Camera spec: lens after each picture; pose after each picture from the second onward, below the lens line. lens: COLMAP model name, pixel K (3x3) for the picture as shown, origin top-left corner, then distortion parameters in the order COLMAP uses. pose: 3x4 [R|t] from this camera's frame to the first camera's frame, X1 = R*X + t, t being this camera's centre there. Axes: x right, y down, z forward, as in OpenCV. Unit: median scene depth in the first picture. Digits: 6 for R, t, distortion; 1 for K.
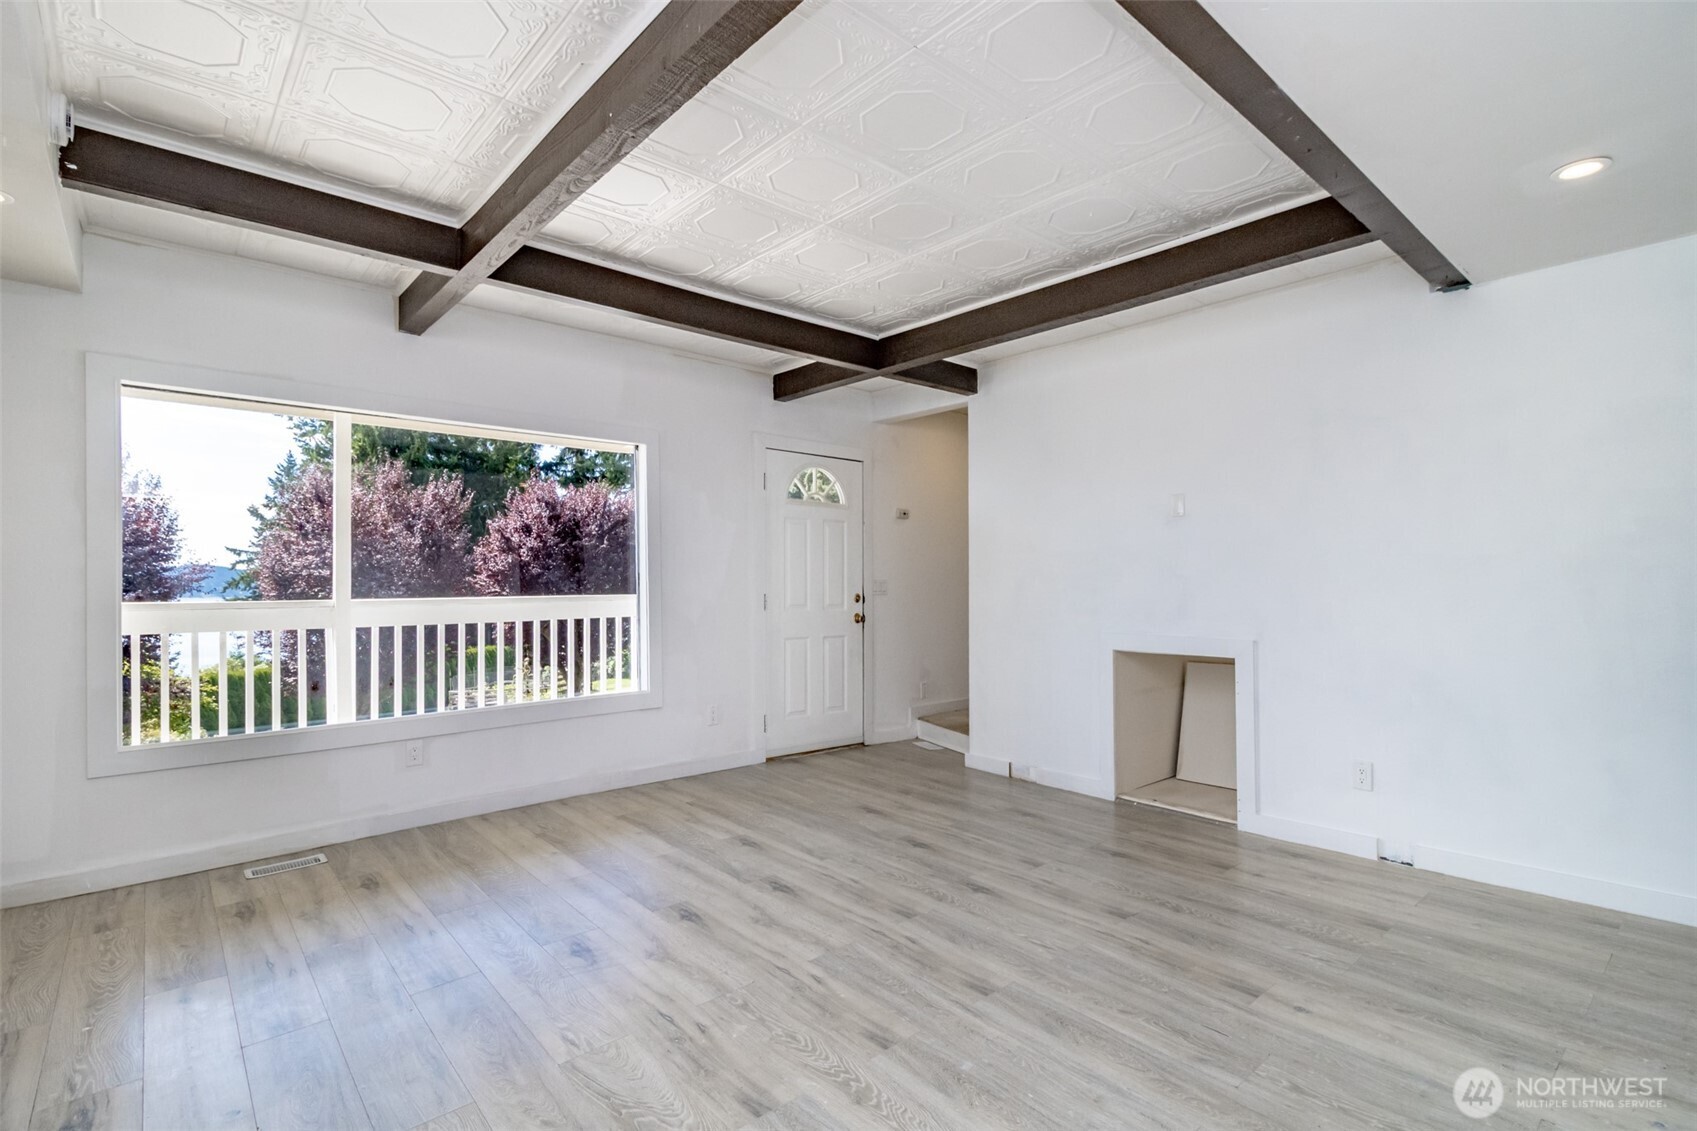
lens RADIAL K [[802.9, 0, 848.3], [0, 802.9, 570.0], [0, 0, 1]] dist [0.007559, -0.003053]
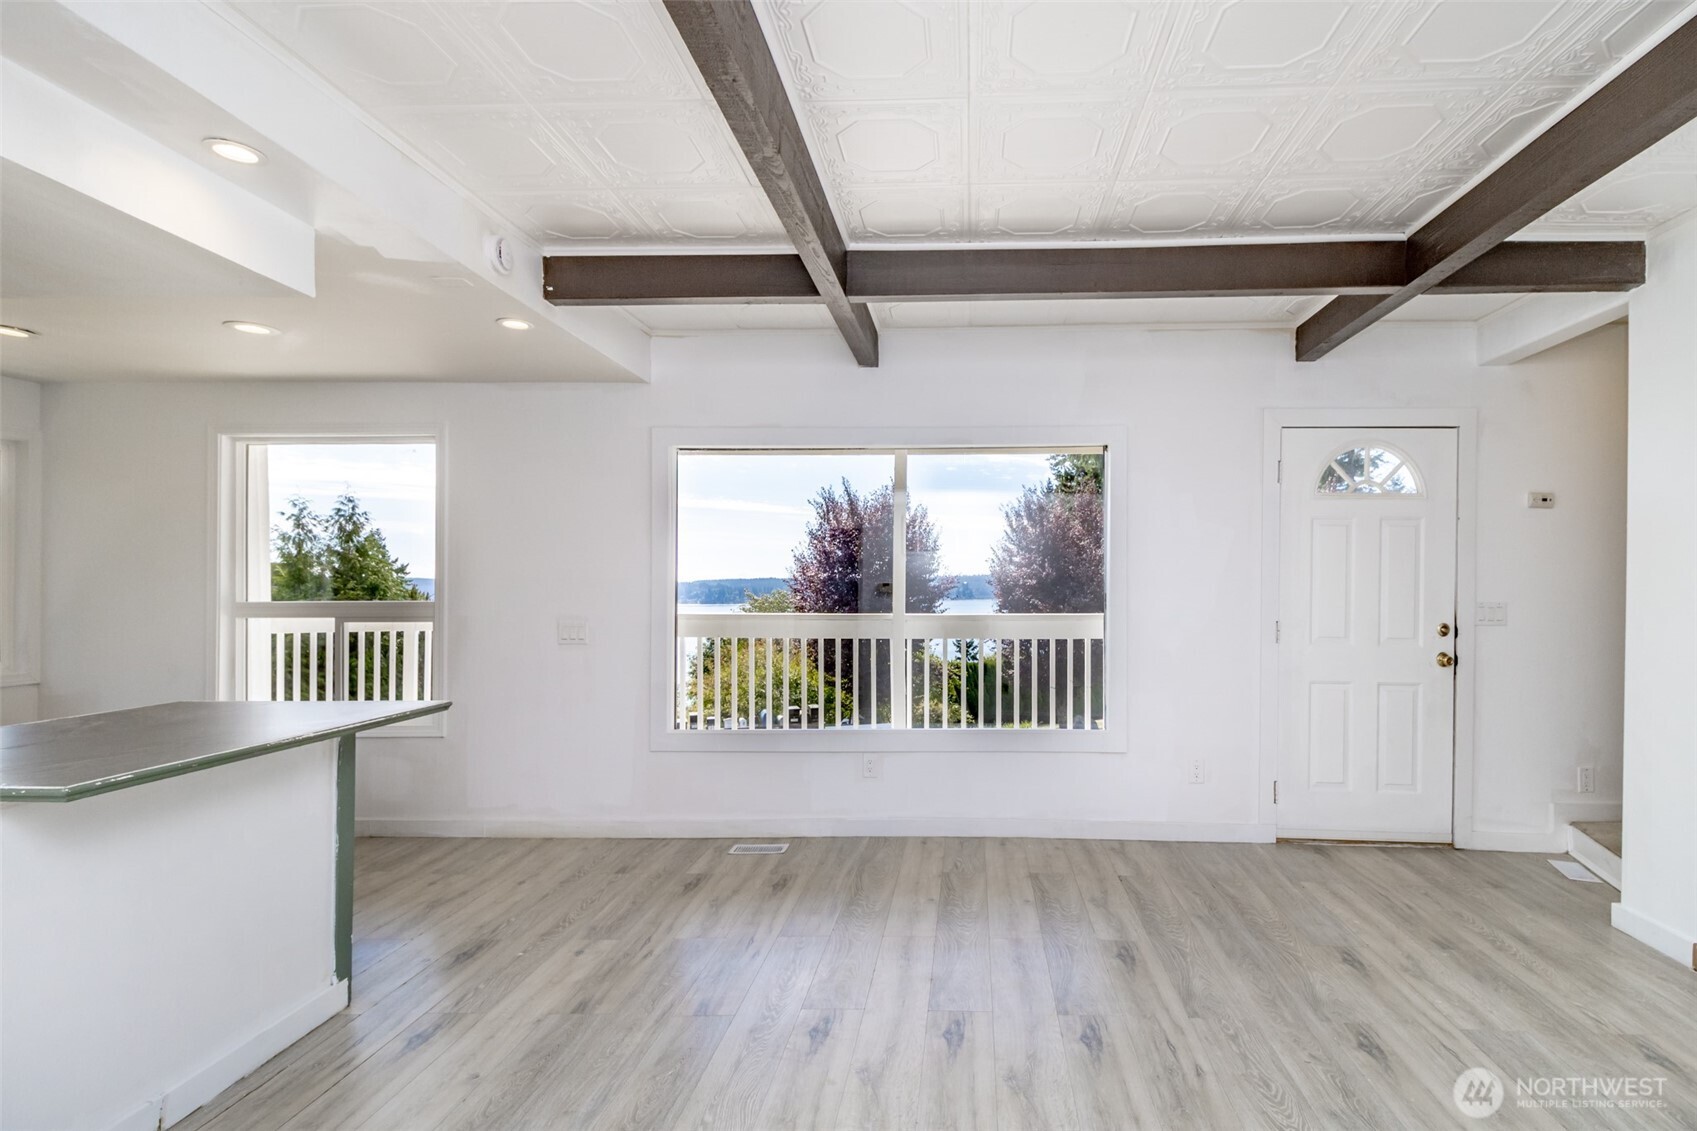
lens RADIAL K [[802.9, 0, 928.6], [0, 802.9, 592.1], [0, 0, 1]] dist [0.007559, -0.003053]
pose [[0.721218, 0.005813, -0.692684, 0.212450], [0.008846, 0.999806, 0.017601, -0.016071], [0.692652, -0.018822, 0.721027, 0.259486]]
